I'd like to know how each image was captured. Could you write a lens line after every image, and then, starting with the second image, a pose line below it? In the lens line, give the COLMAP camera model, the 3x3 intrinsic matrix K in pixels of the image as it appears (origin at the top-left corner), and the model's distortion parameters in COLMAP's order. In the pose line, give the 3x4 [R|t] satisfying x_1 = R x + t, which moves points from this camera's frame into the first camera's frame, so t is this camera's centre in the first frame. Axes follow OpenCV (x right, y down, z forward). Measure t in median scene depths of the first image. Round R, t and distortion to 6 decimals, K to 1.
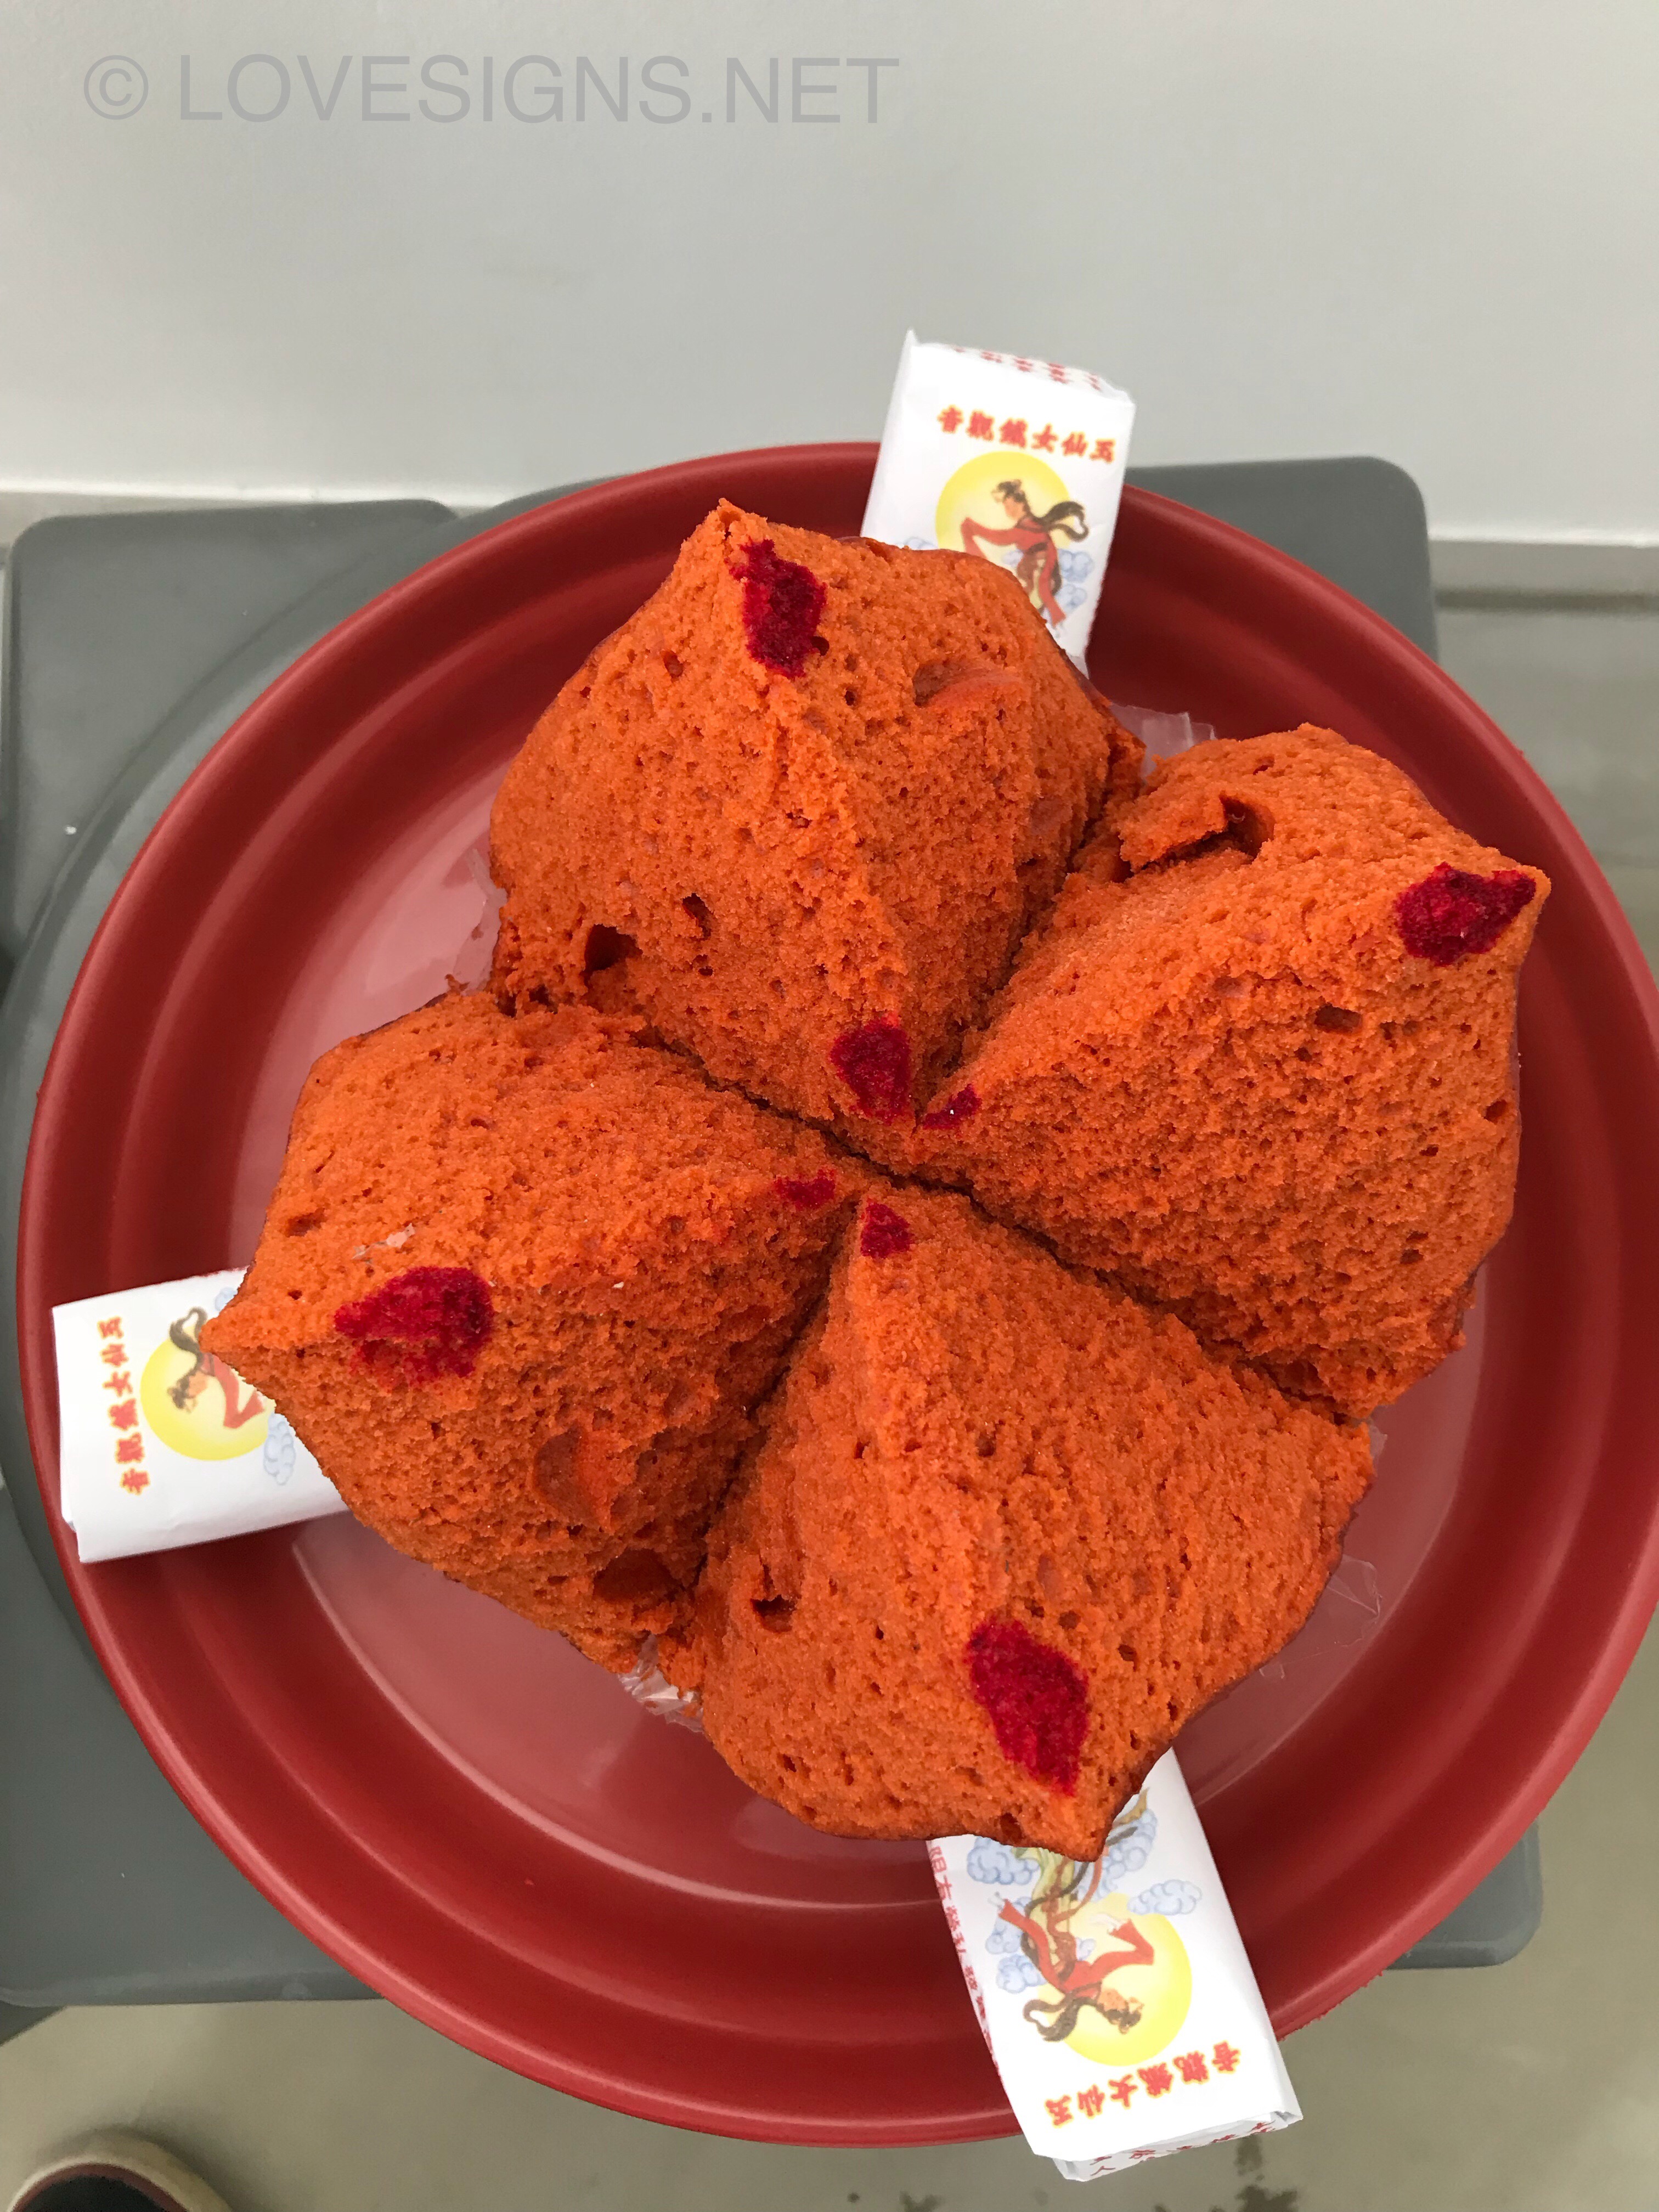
lens RADIAL K [[1626.4, 0, 829.5], [0, 1626.4, 1106.0], [0, 0, 1]] dist [0.111592, -0.350231]
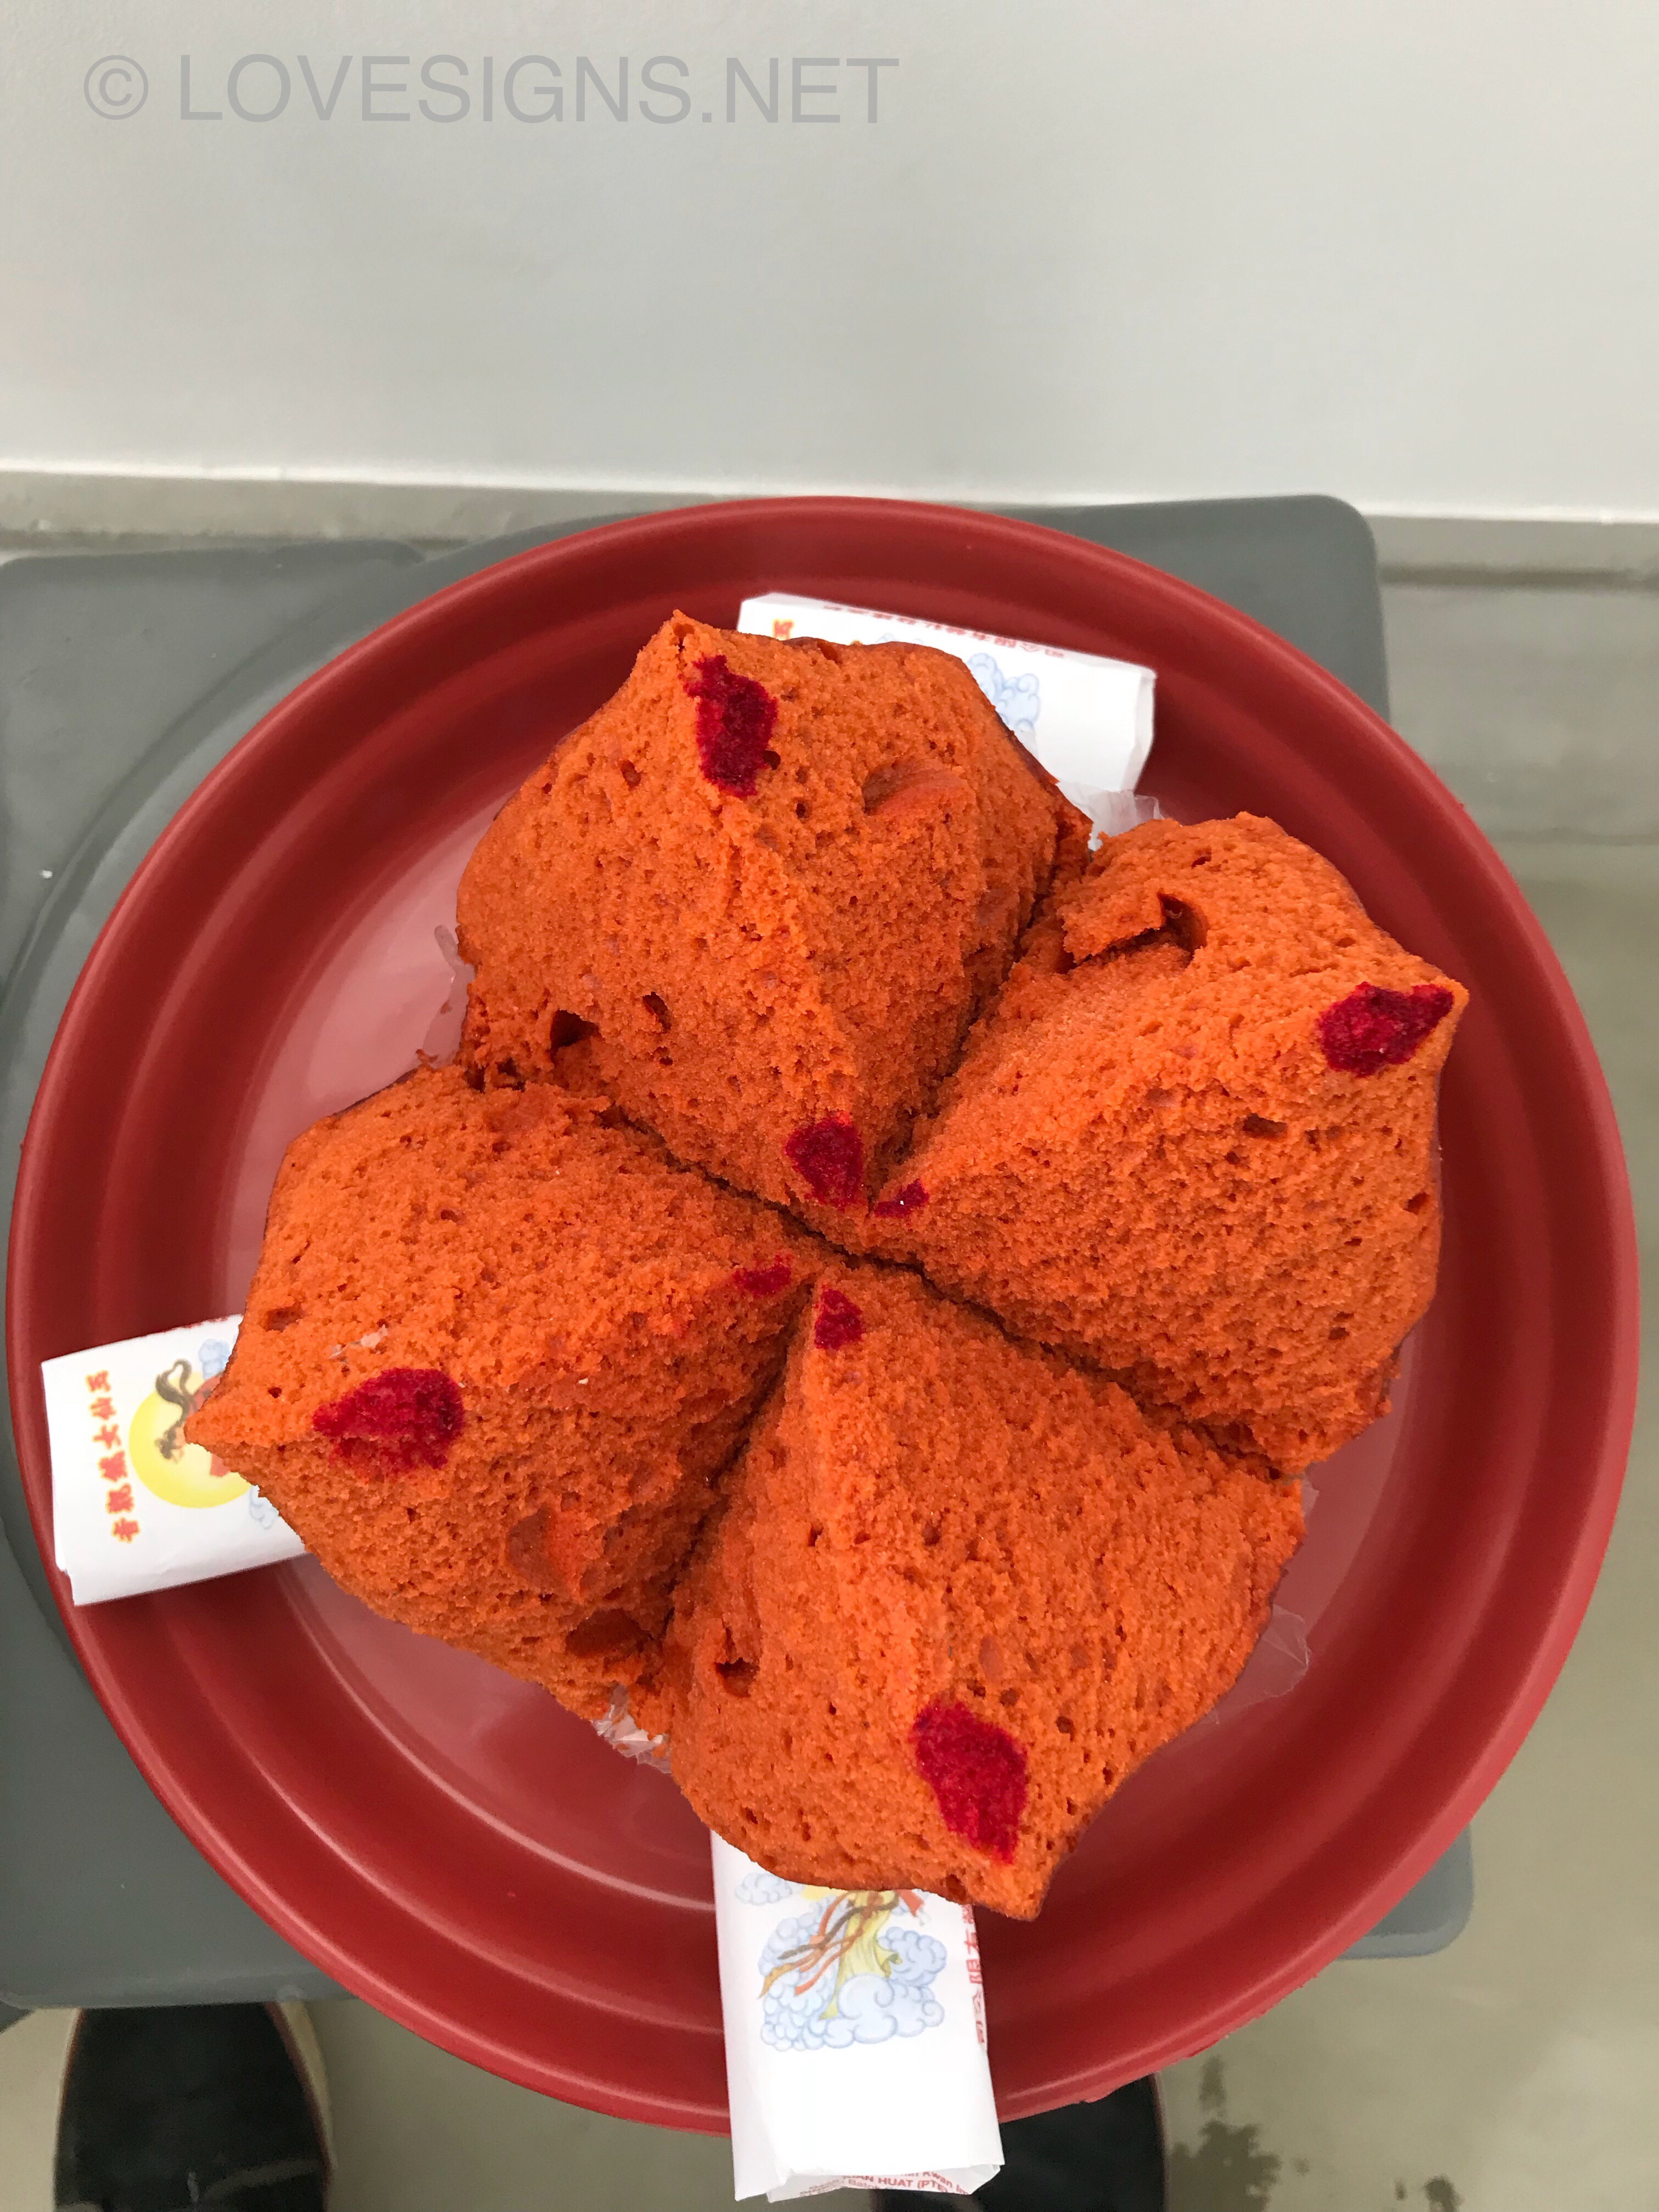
lens RADIAL K [[1626.4, 0, 829.5], [0, 1626.4, 1106.0], [0, 0, 1]] dist [0.111592, -0.350231]
pose [[0.999916, -0.006830, 0.011056, 0.017920], [0.006376, 0.999155, 0.040614, -0.103503], [-0.011324, -0.040540, 0.999114, -0.044145]]
